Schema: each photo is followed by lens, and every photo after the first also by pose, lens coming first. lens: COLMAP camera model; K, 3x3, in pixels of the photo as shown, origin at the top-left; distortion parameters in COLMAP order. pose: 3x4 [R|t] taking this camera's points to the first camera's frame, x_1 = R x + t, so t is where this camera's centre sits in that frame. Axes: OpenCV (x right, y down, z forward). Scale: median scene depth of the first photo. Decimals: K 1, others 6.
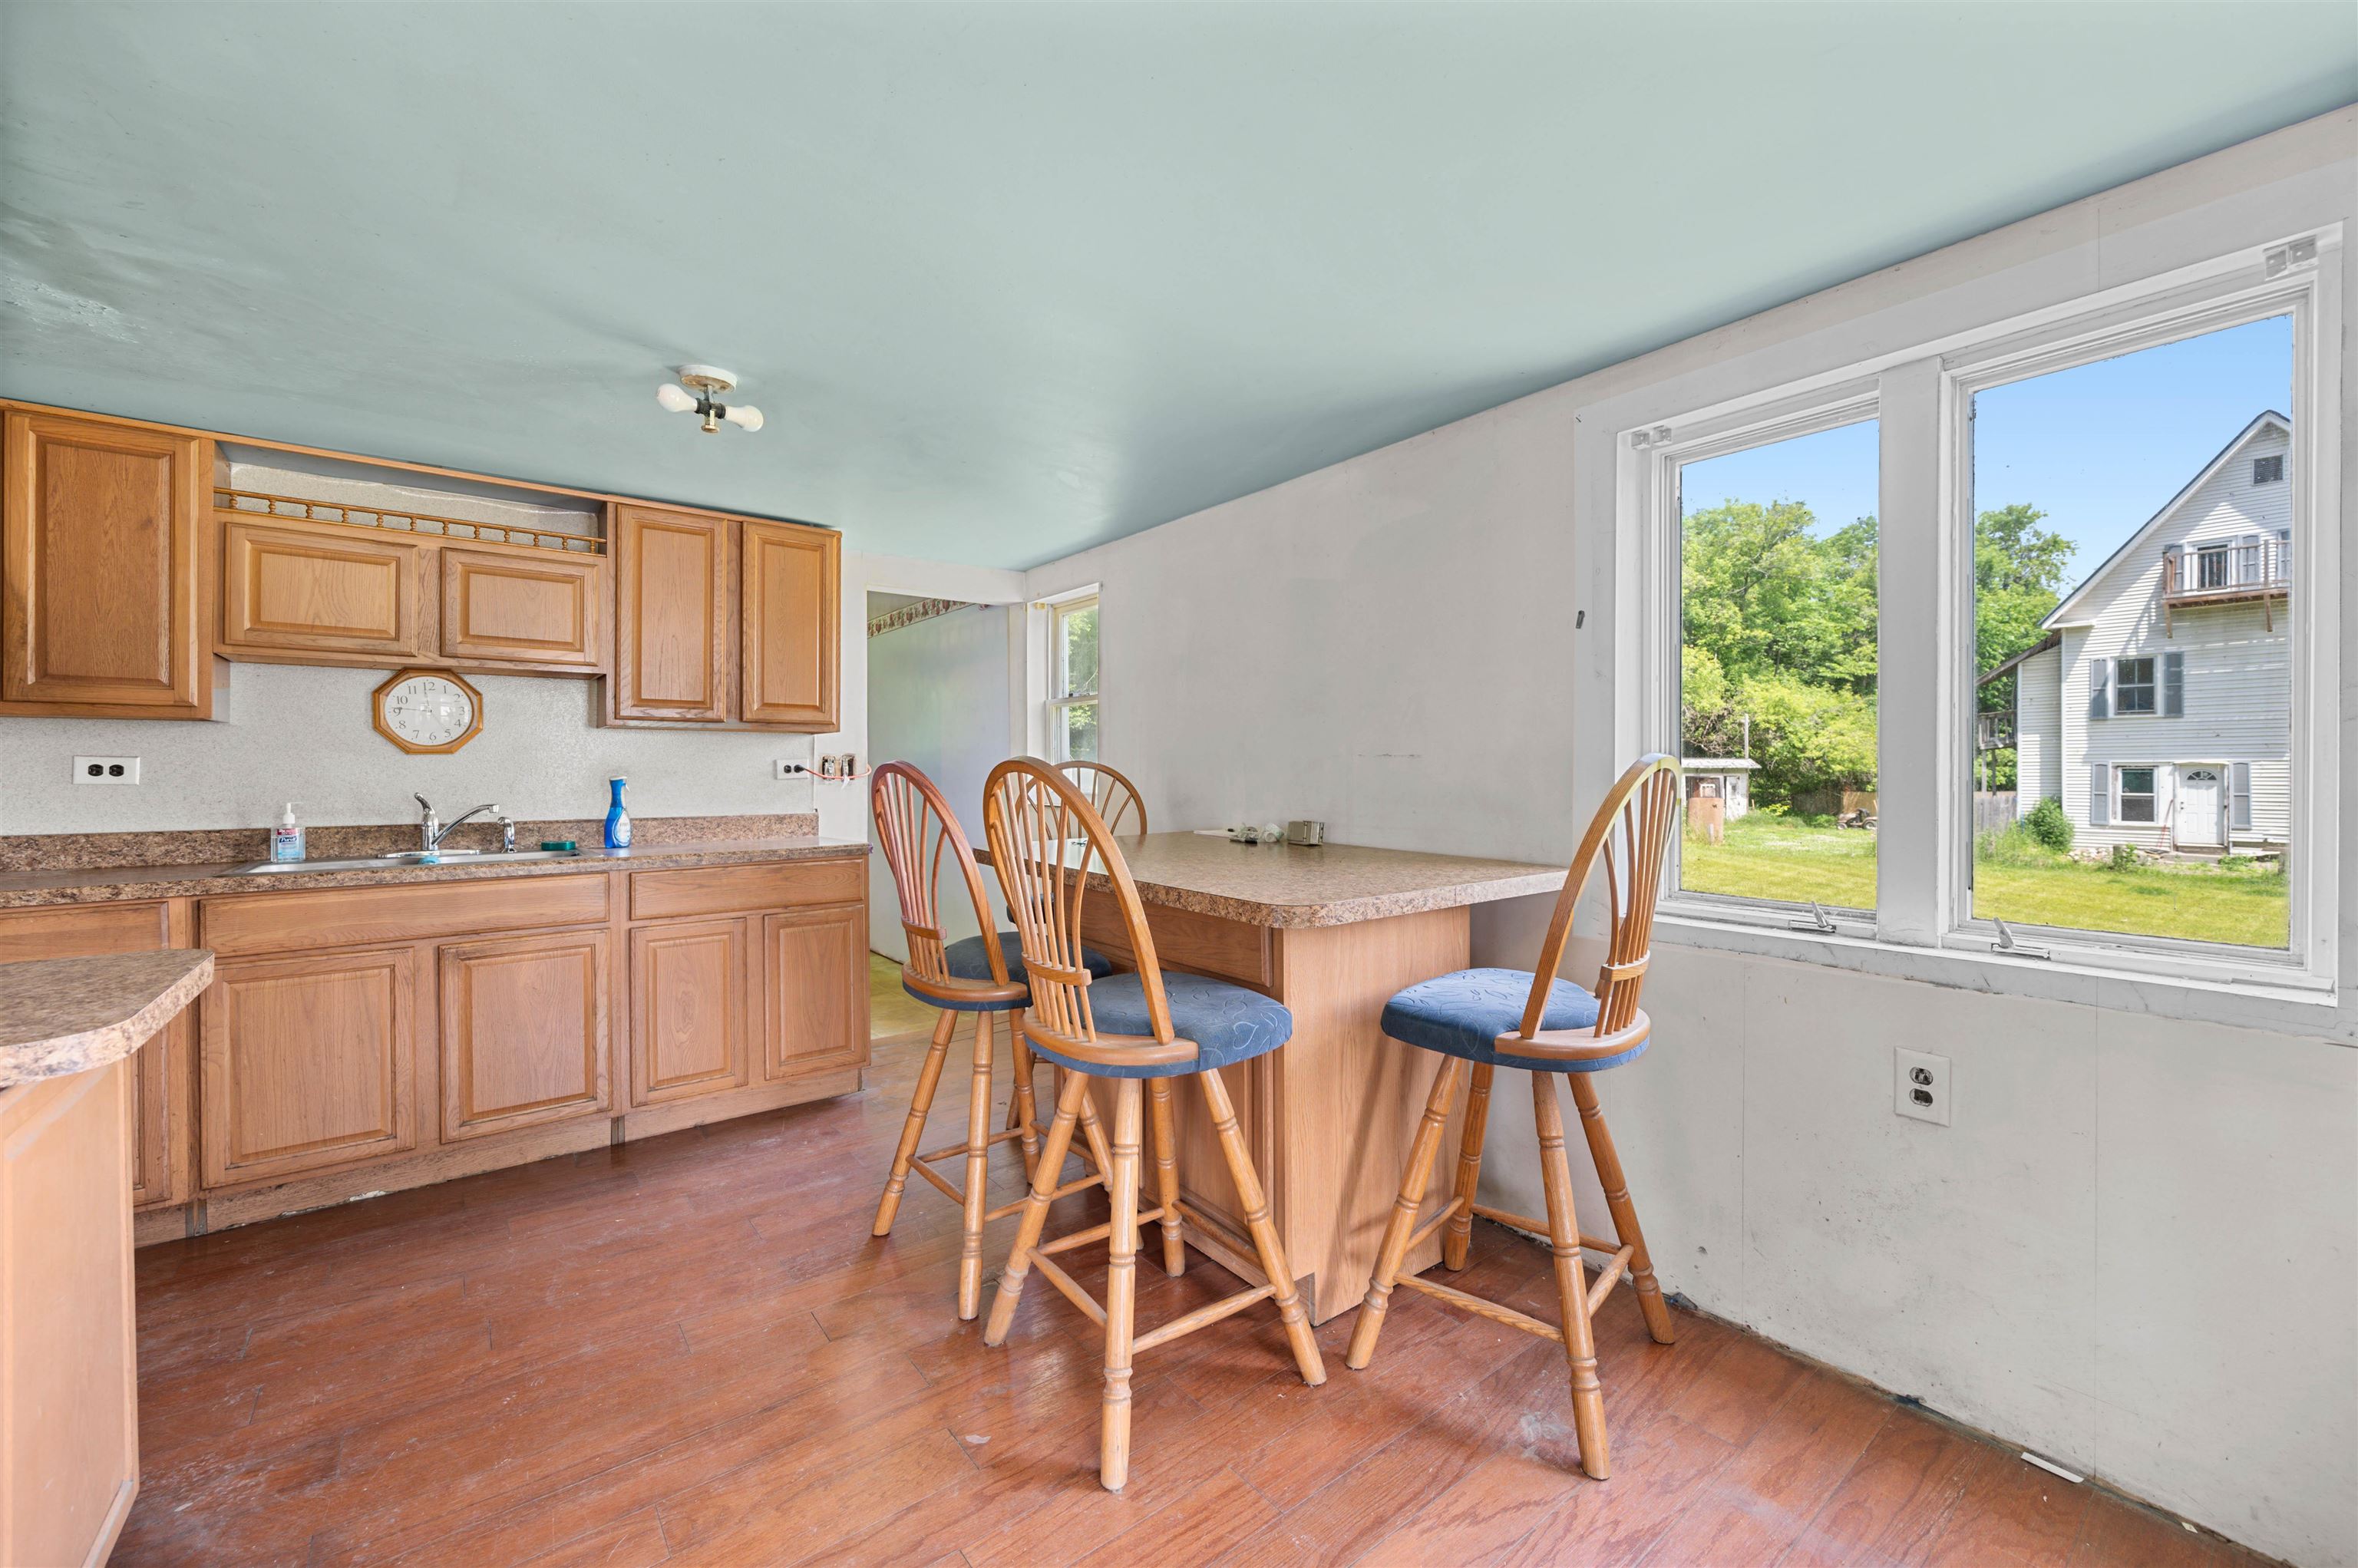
lens RADIAL K [[932.0, 0, 1179.0], [0, 932.0, 784.0], [0, 0, 1]] dist [0.000524, -0.000139]
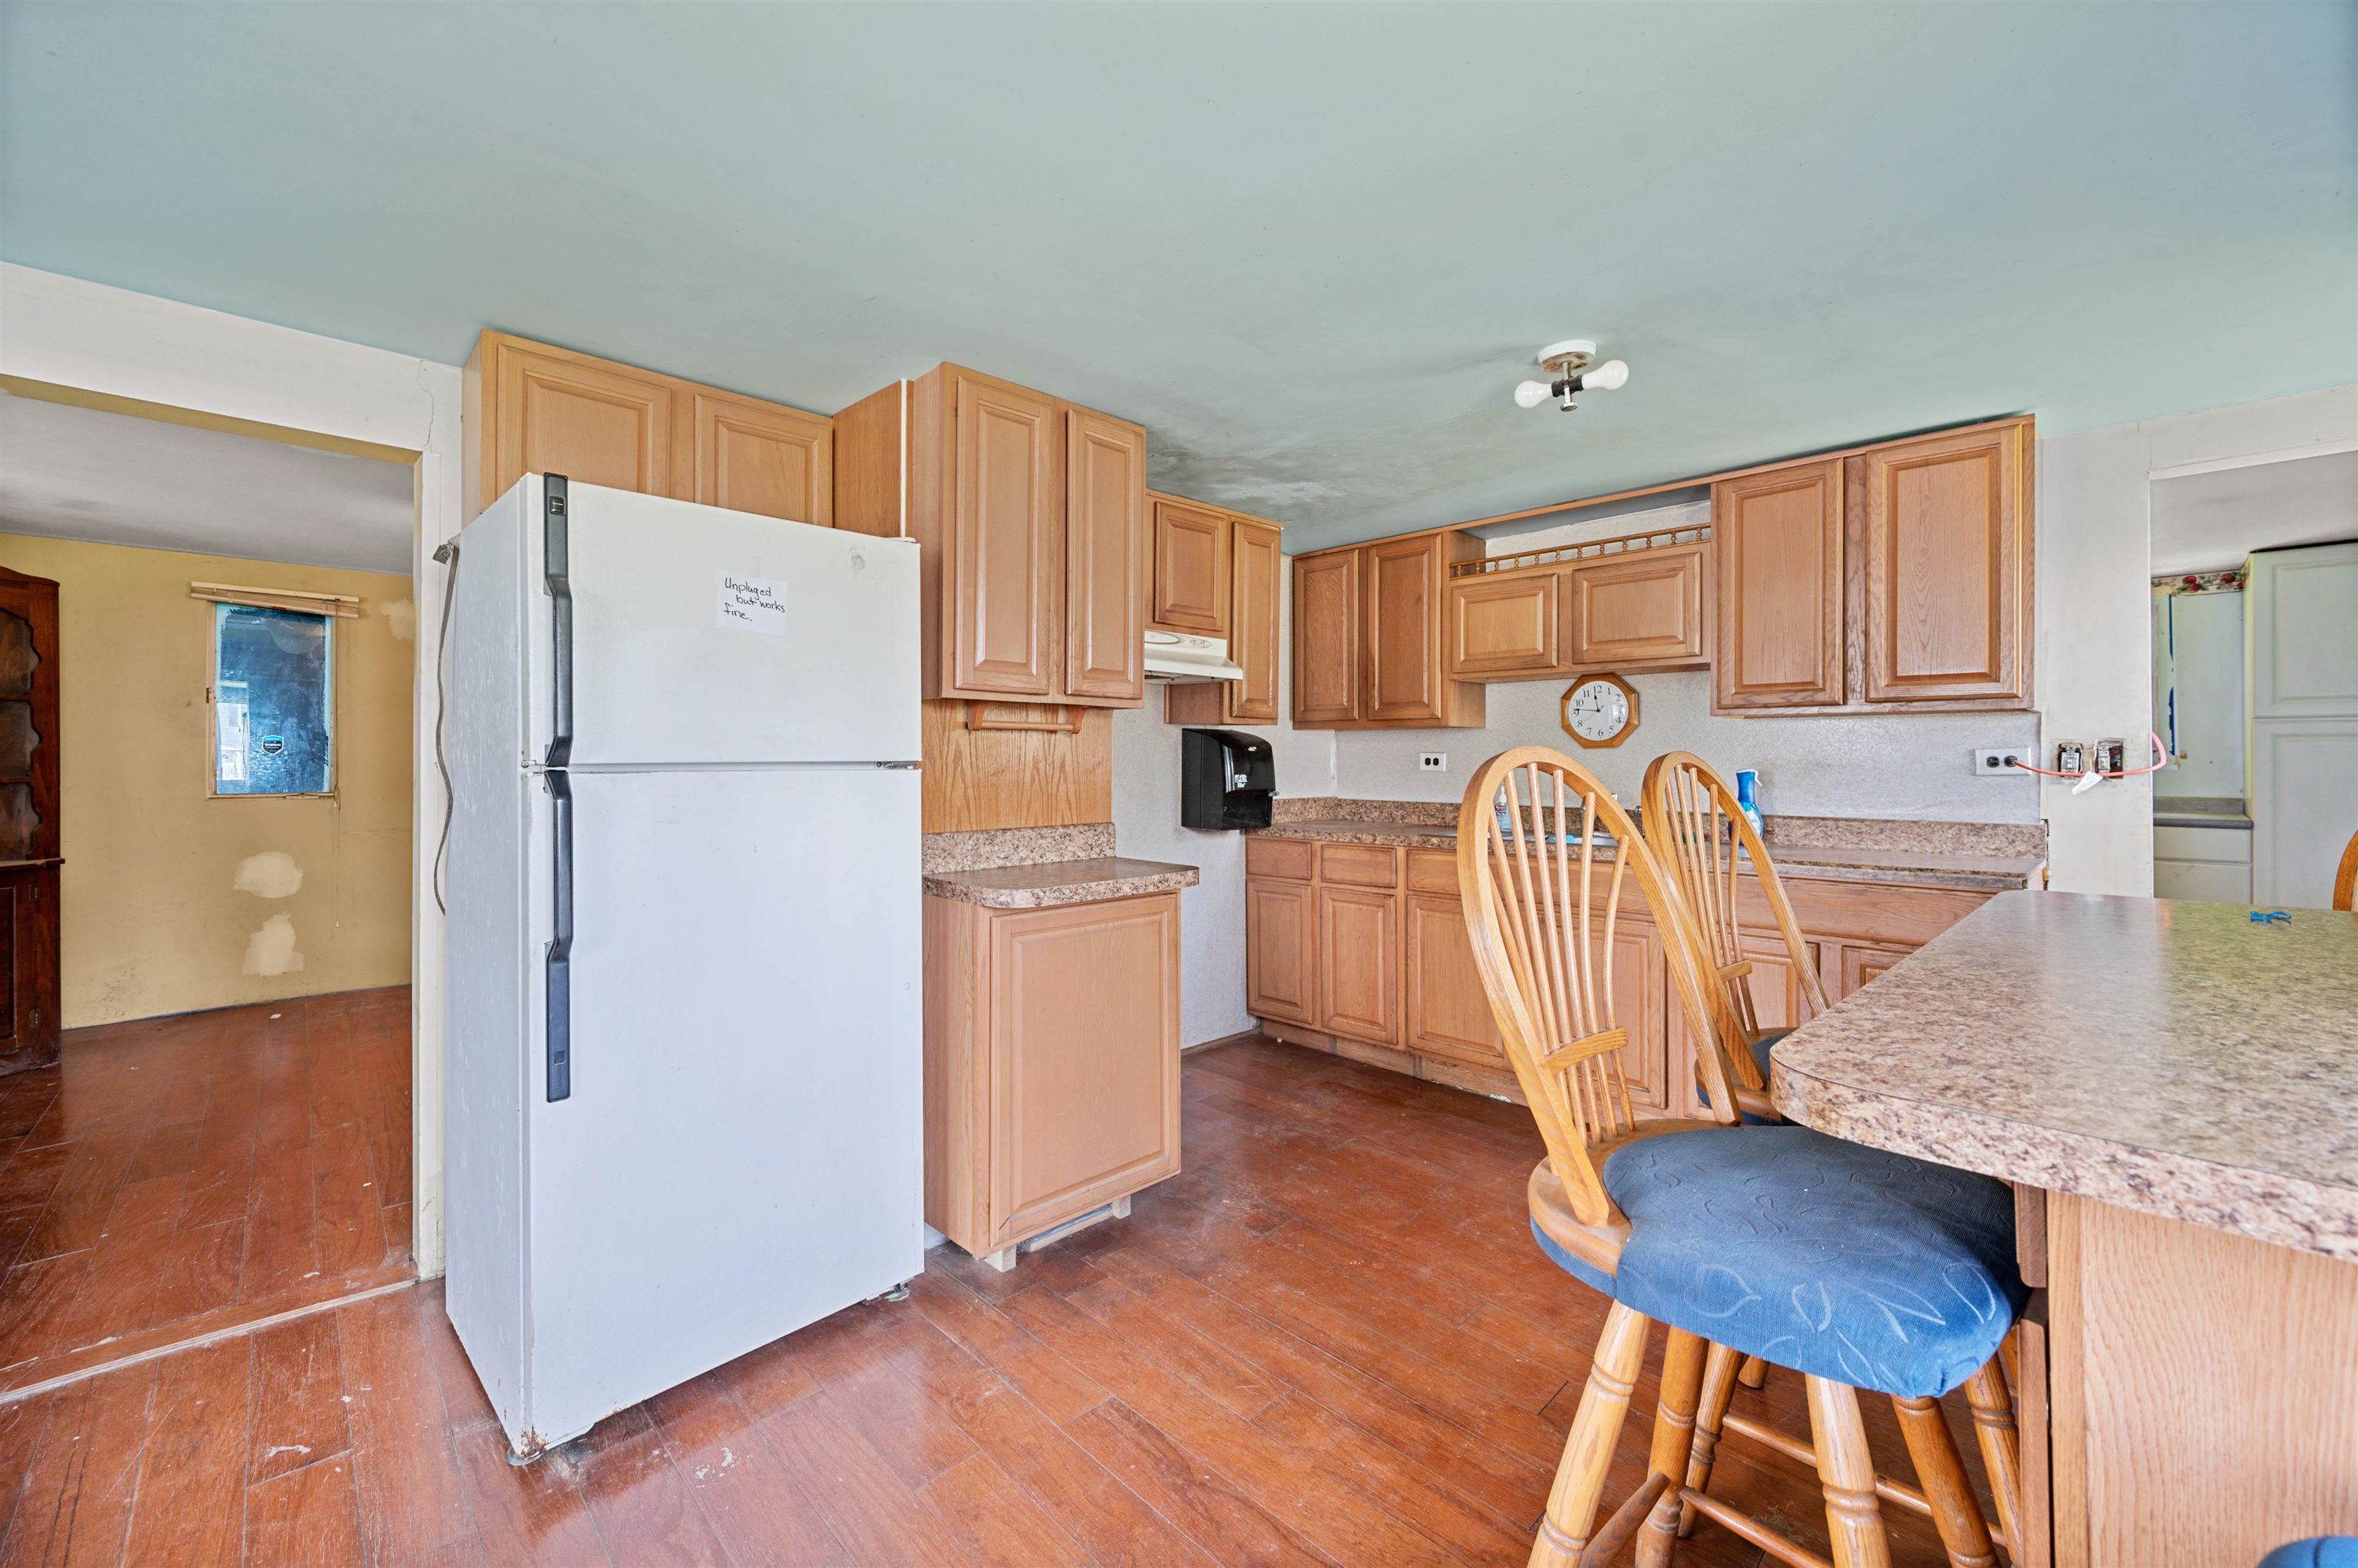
lens RADIAL K [[943.2, 0, 1181.0], [0, 943.2, 767.7], [0, 0, 1]] dist [0.000905, 0.000303]
pose [[0.109718, 0.008957, -0.993922, 0.357573], [-0.016287, 0.999841, 0.007212, -0.009265], [0.993829, 0.015397, 0.109847, 0.428141]]
